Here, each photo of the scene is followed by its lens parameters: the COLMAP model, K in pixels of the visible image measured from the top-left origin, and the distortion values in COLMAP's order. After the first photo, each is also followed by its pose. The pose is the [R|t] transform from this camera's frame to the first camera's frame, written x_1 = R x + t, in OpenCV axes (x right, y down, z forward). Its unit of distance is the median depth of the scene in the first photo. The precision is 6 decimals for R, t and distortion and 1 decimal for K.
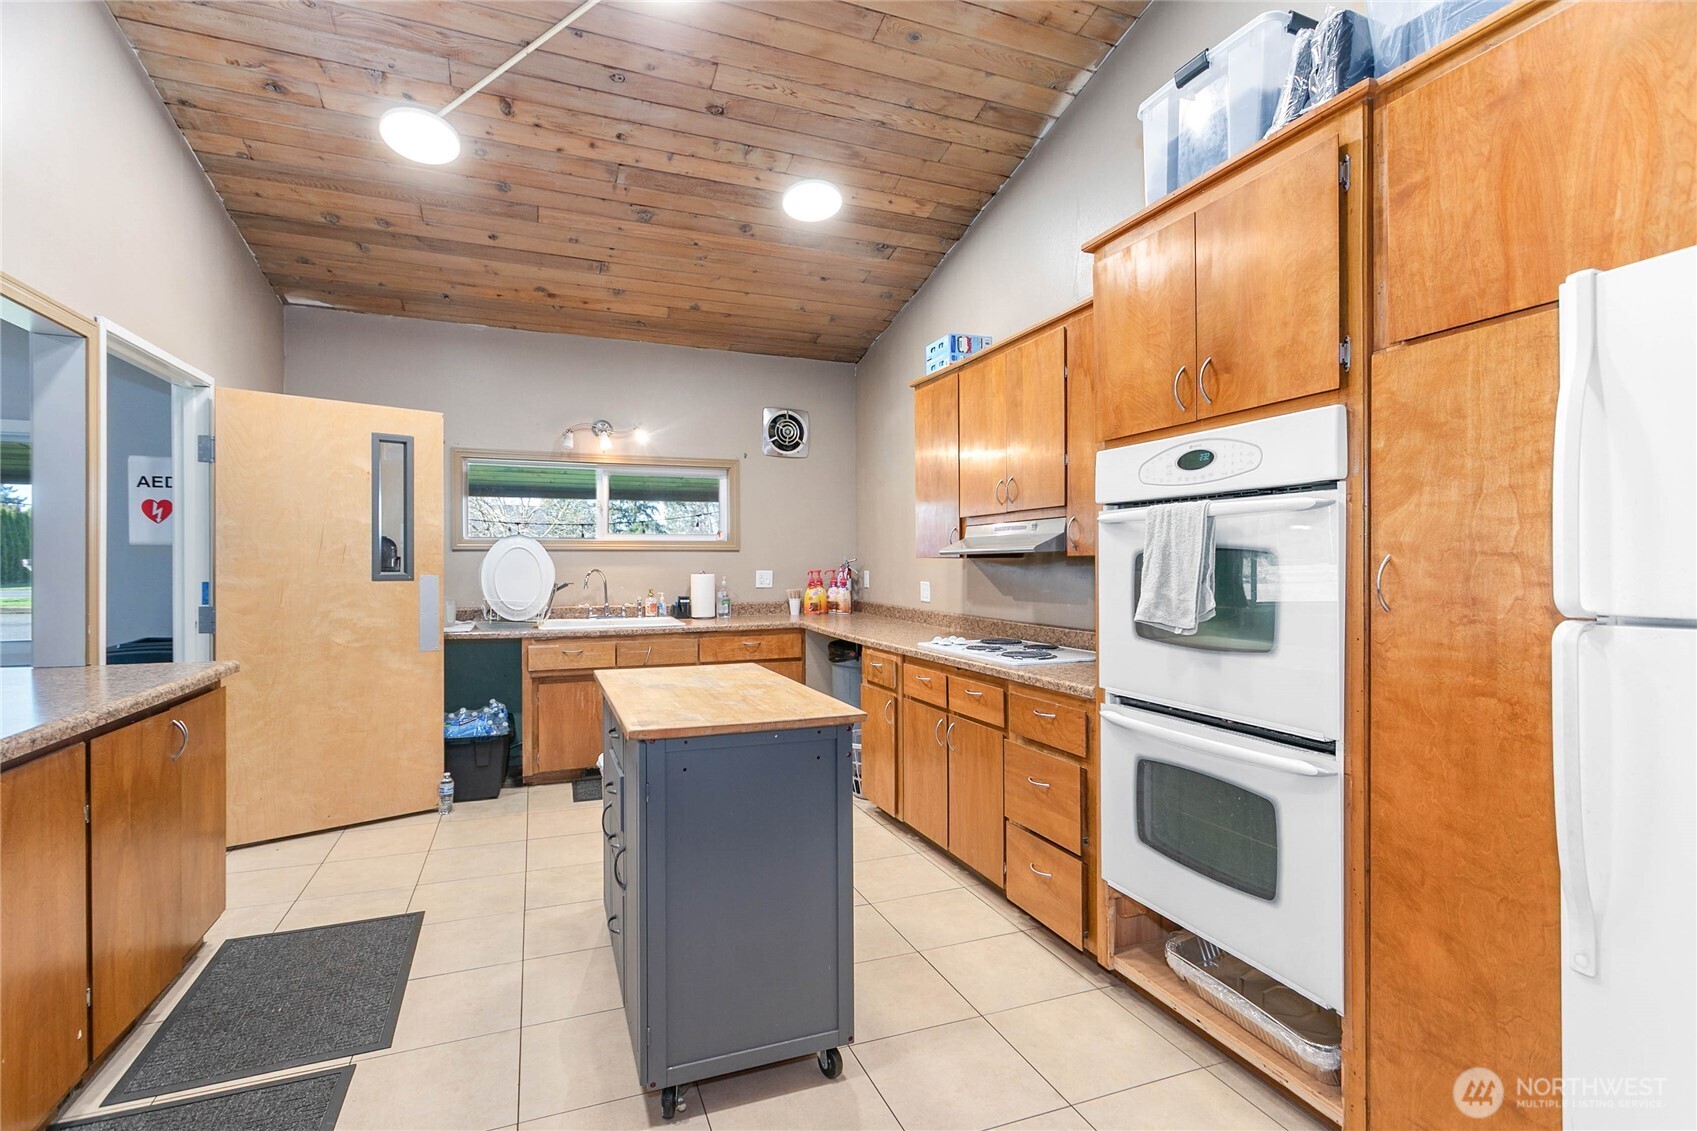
lens RADIAL K [[800.8, 0, 848.5], [0, 800.8, 565.5], [0, 0, 1]] dist [0.007284, 0.001905]
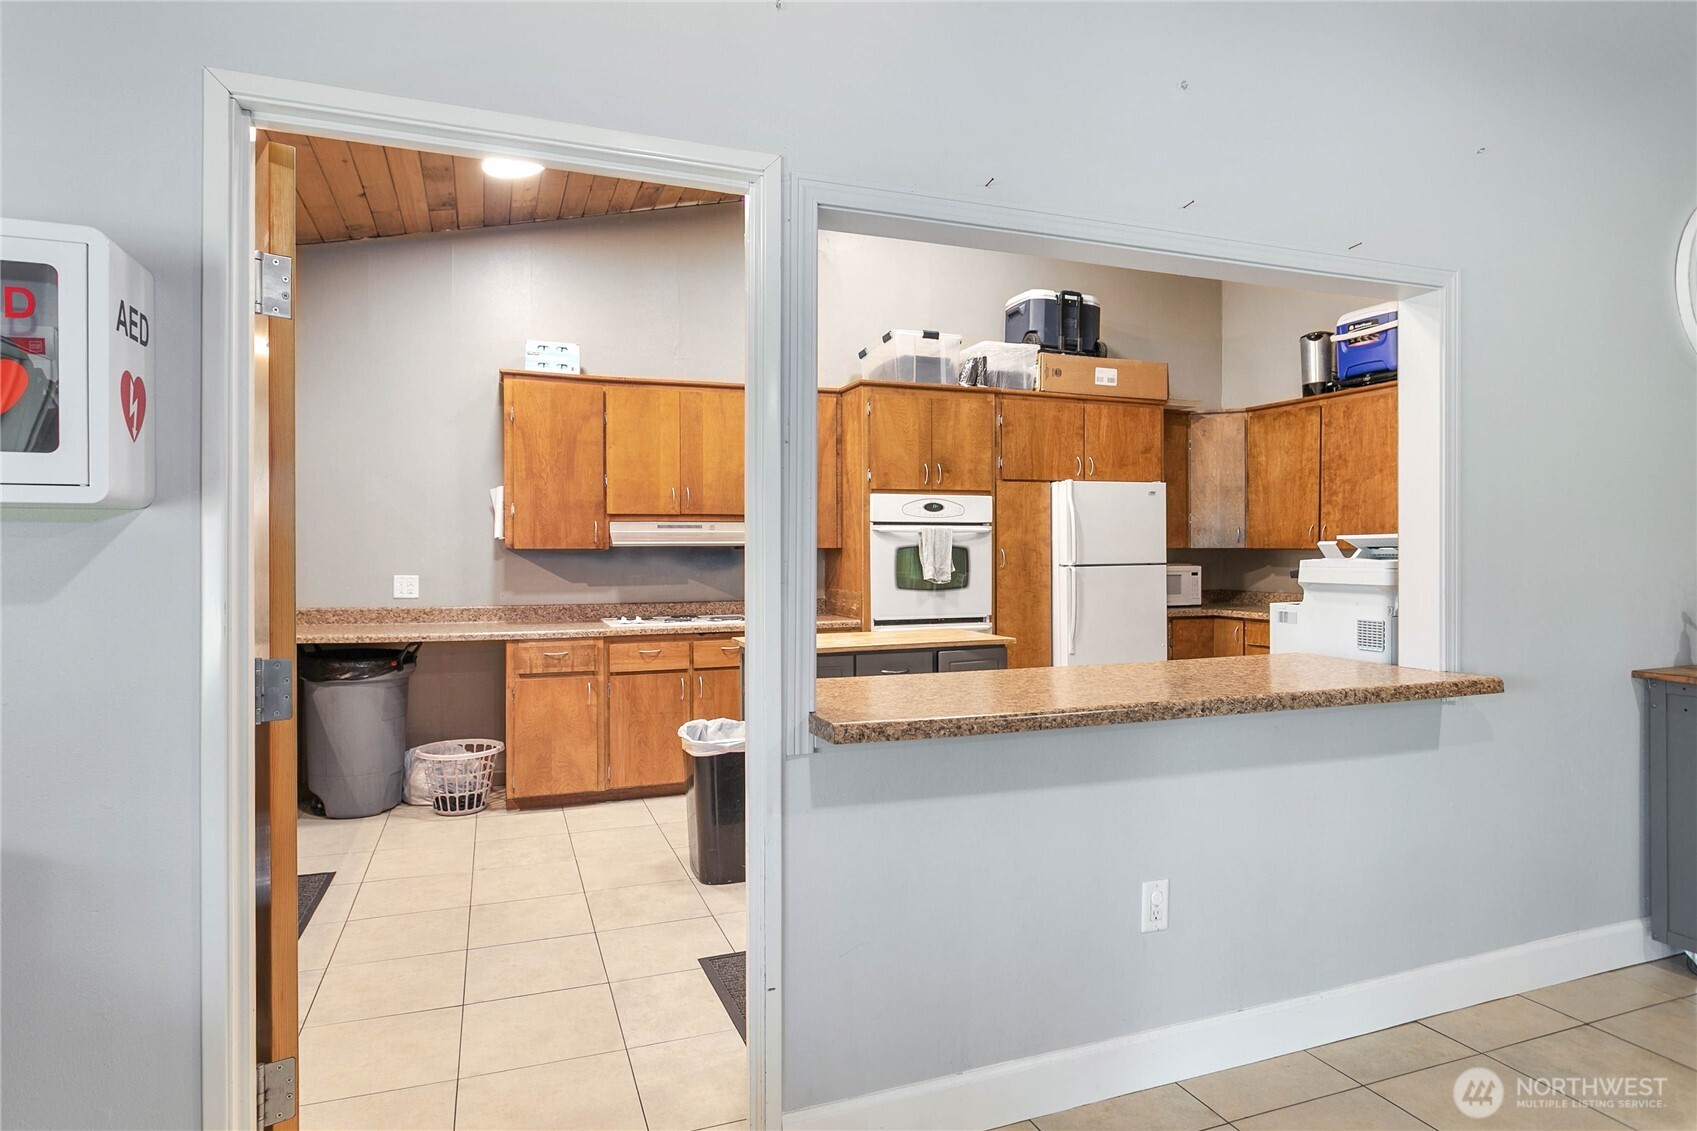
lens RADIAL K [[947.4, 0, 848.5], [0, 947.4, 565.5], [0, 0, 1]] dist [-0.000634, -0.000073]
pose [[0.009791, -0.016070, 0.999823, -2.344702], [0.005367, 0.999857, 0.016018, -0.011055], [-0.999938, 0.005209, 0.009876, 1.262232]]
